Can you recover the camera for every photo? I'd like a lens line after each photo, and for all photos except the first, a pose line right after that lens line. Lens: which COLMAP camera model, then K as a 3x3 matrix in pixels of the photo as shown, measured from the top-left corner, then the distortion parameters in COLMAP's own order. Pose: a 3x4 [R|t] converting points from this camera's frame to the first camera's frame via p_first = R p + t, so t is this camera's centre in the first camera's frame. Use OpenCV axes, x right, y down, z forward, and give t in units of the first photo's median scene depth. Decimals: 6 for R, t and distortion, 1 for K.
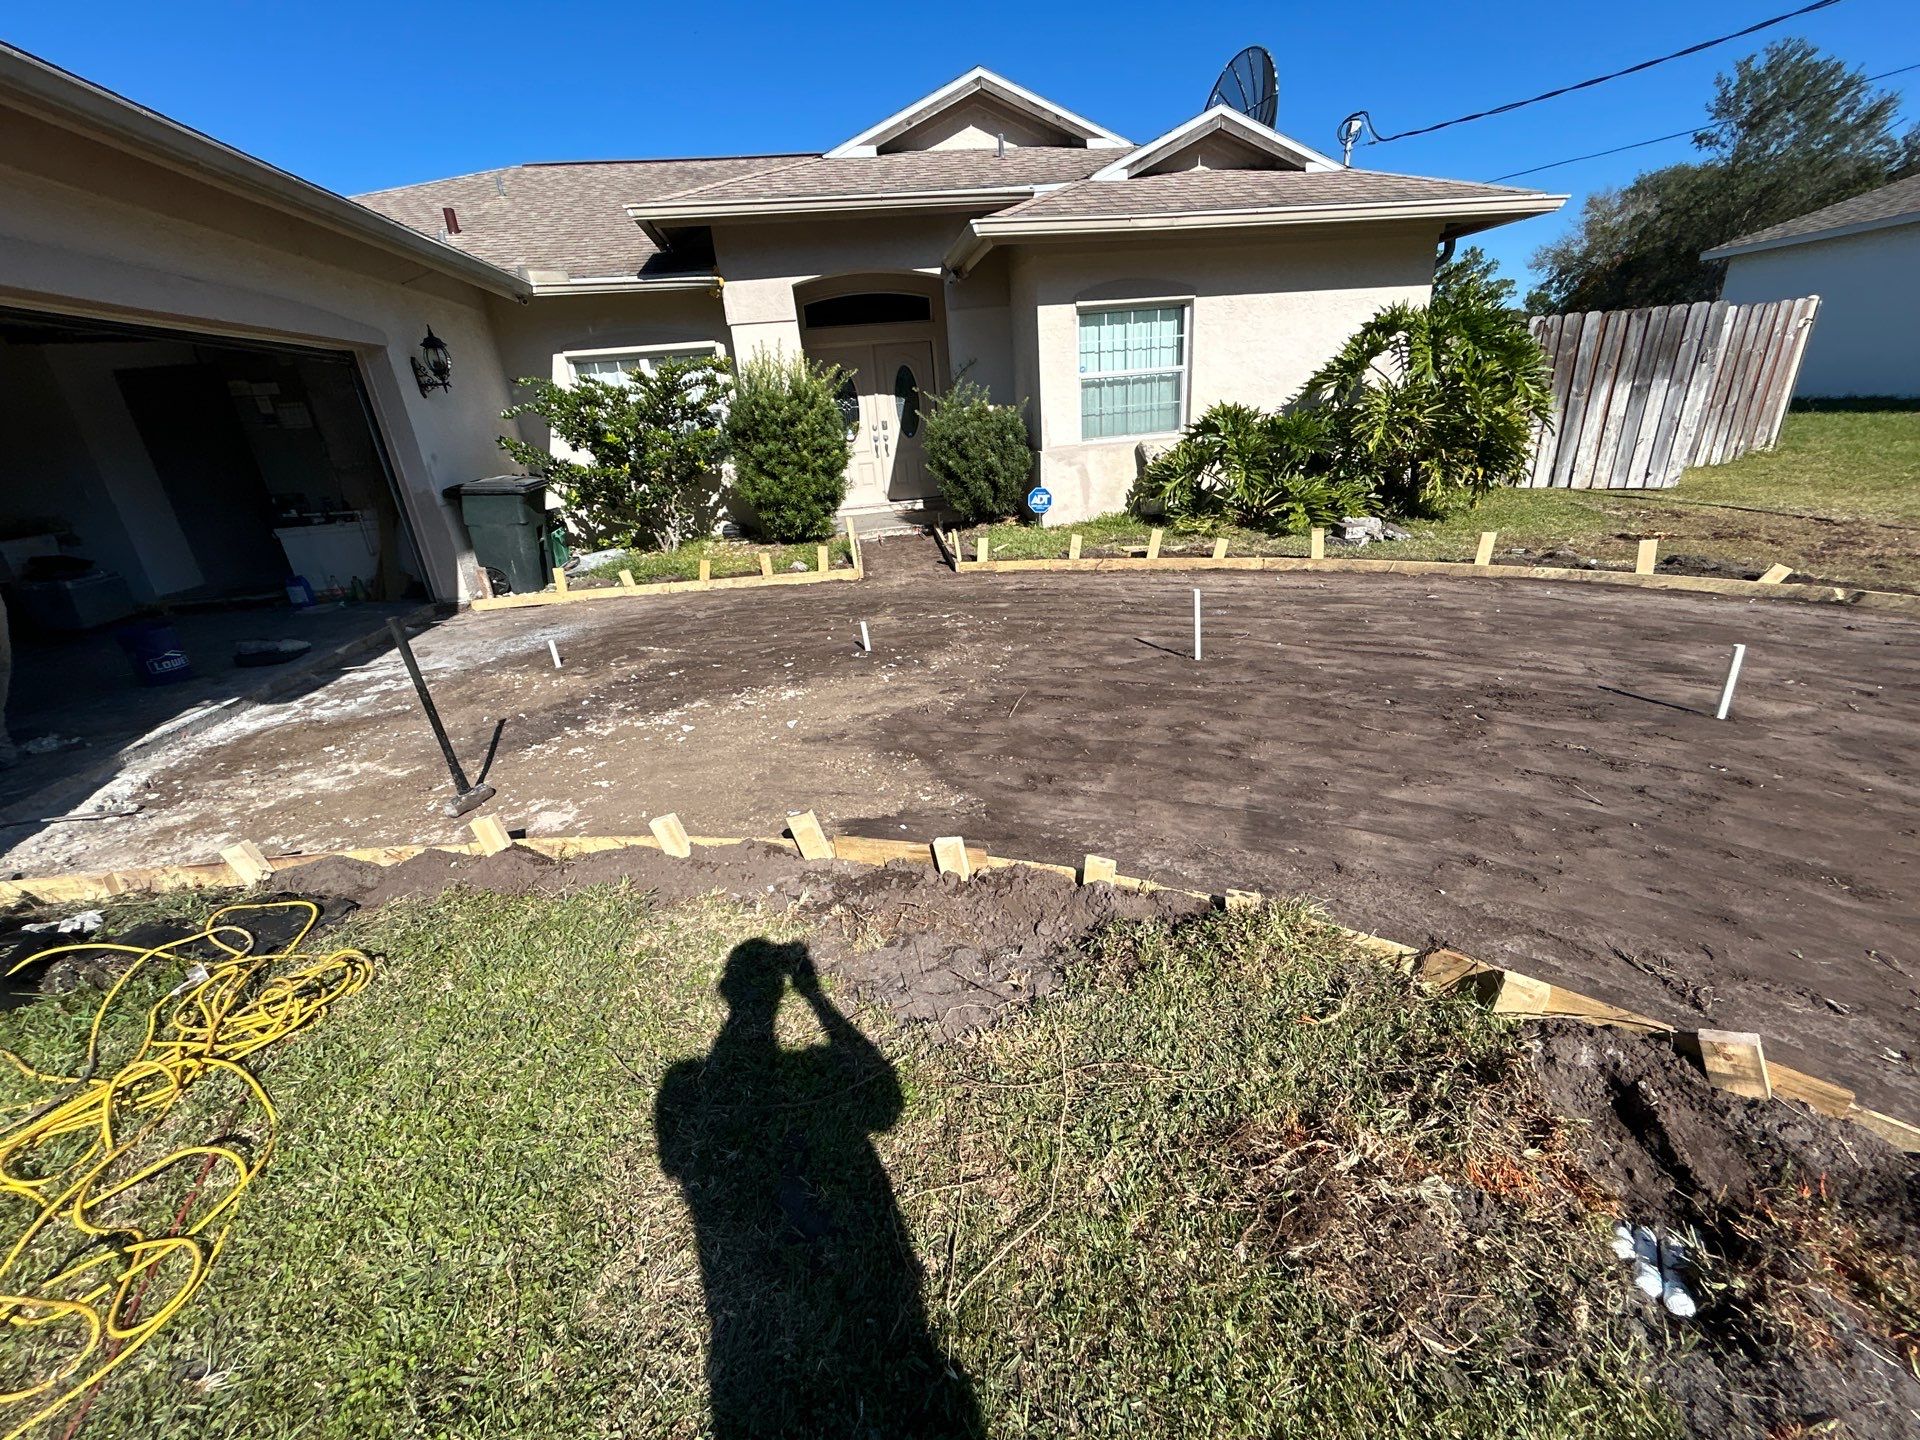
lens RADIAL K [[768.3, 0, 965.2], [0, 768.3, 725.9], [0, 0, 1]] dist [0.000255, 0.000653]
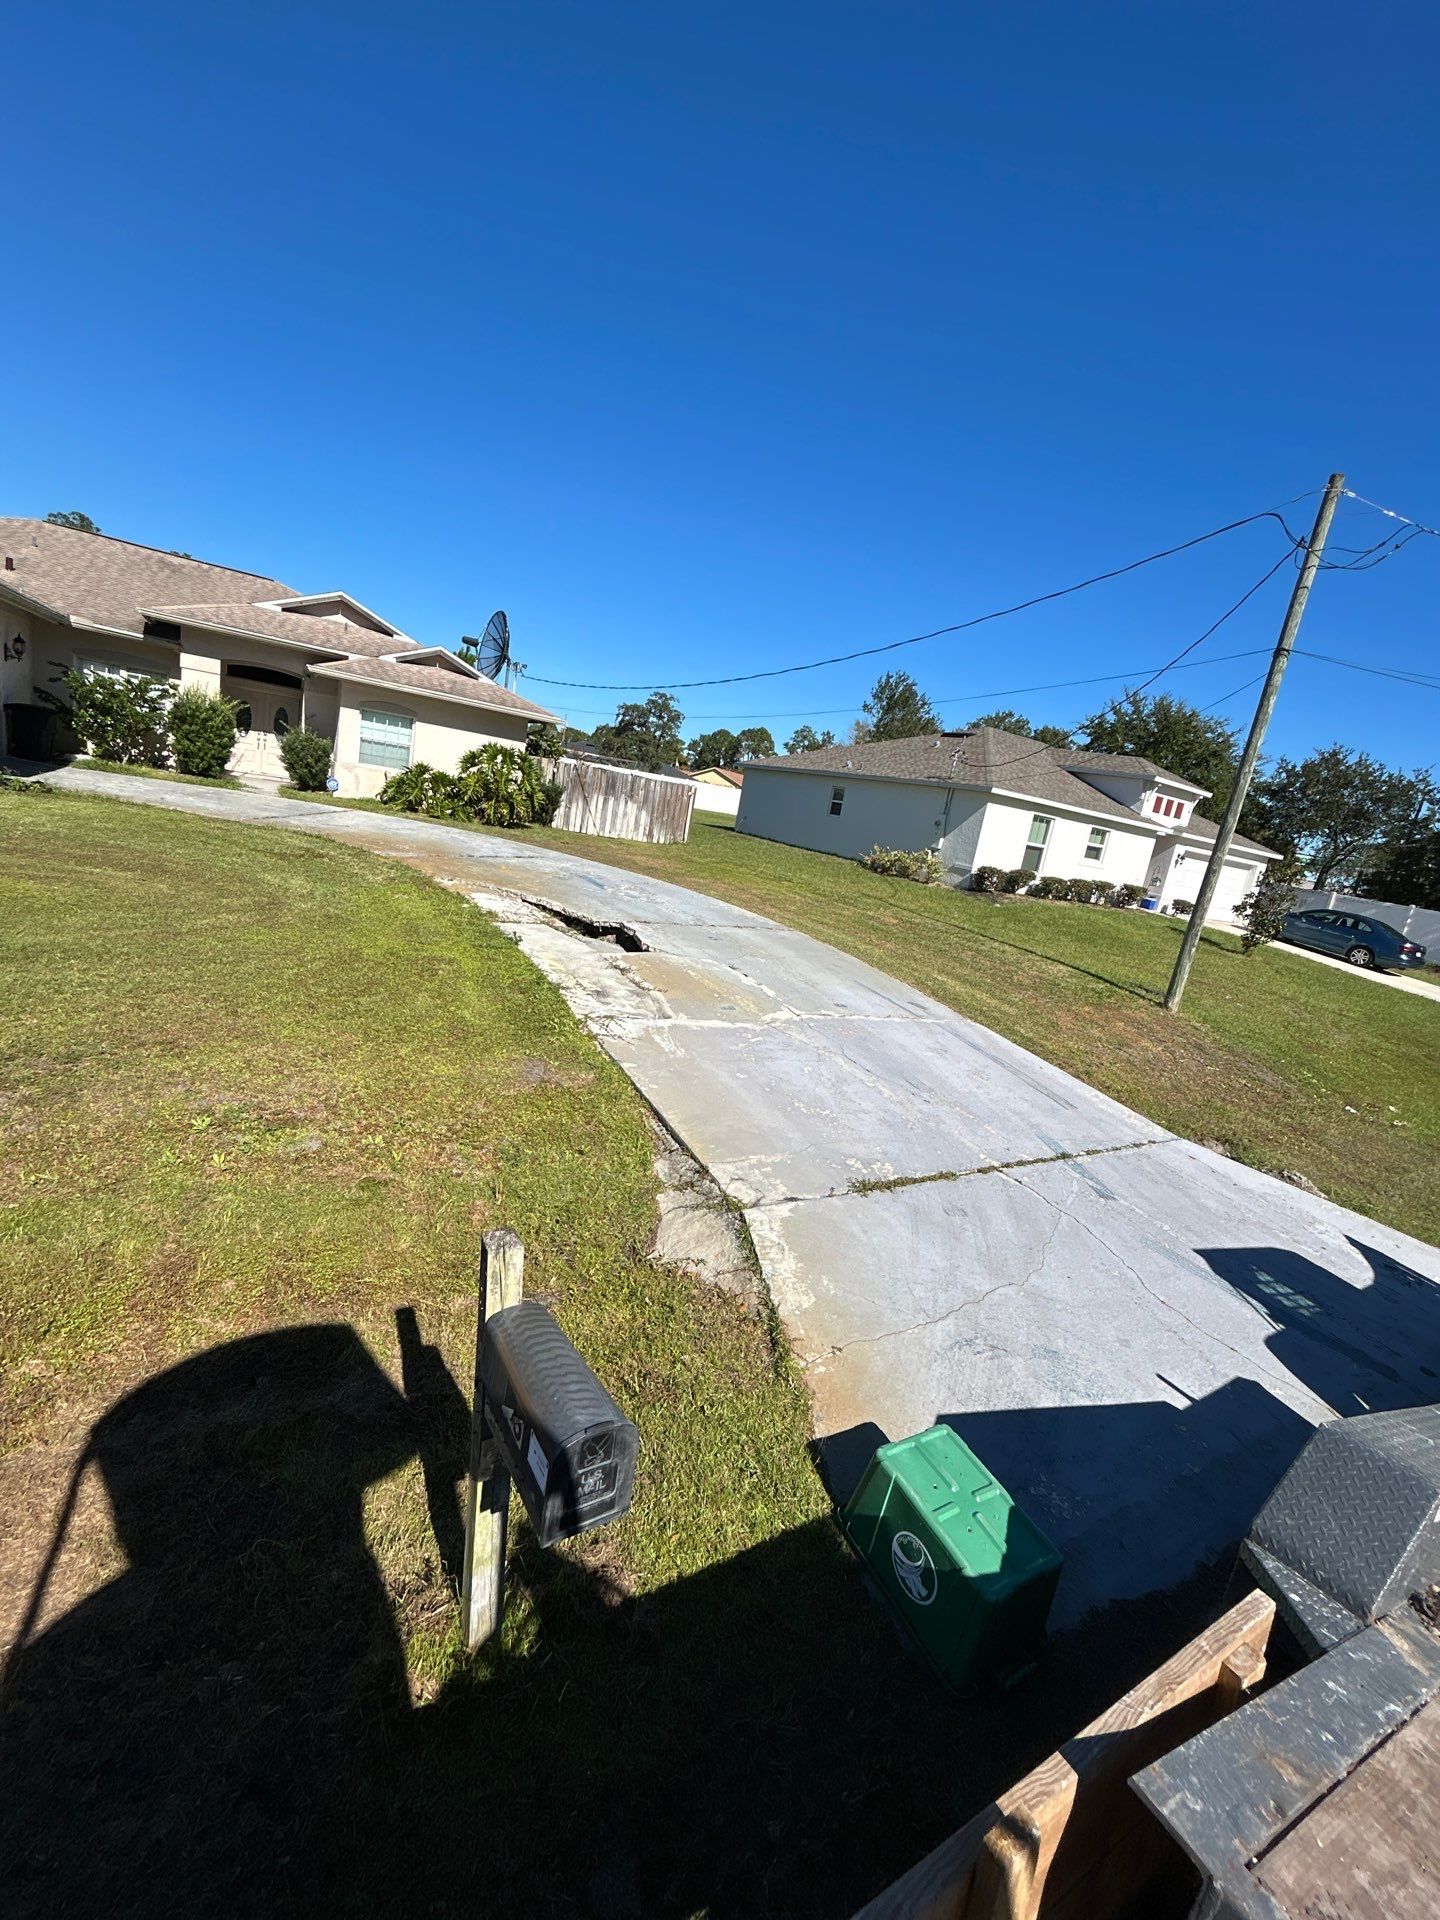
lens RADIAL K [[778.6, 0, 720.0], [0, 778.6, 960.0], [0, 0, 1]] dist [-0.002732, 0.000069]
pose [[0.904250, 0.151794, 0.399113, 0.286776], [-0.083459, 0.979483, -0.183436, 0.503525], [-0.418769, 0.132562, 0.898365, -1.361861]]
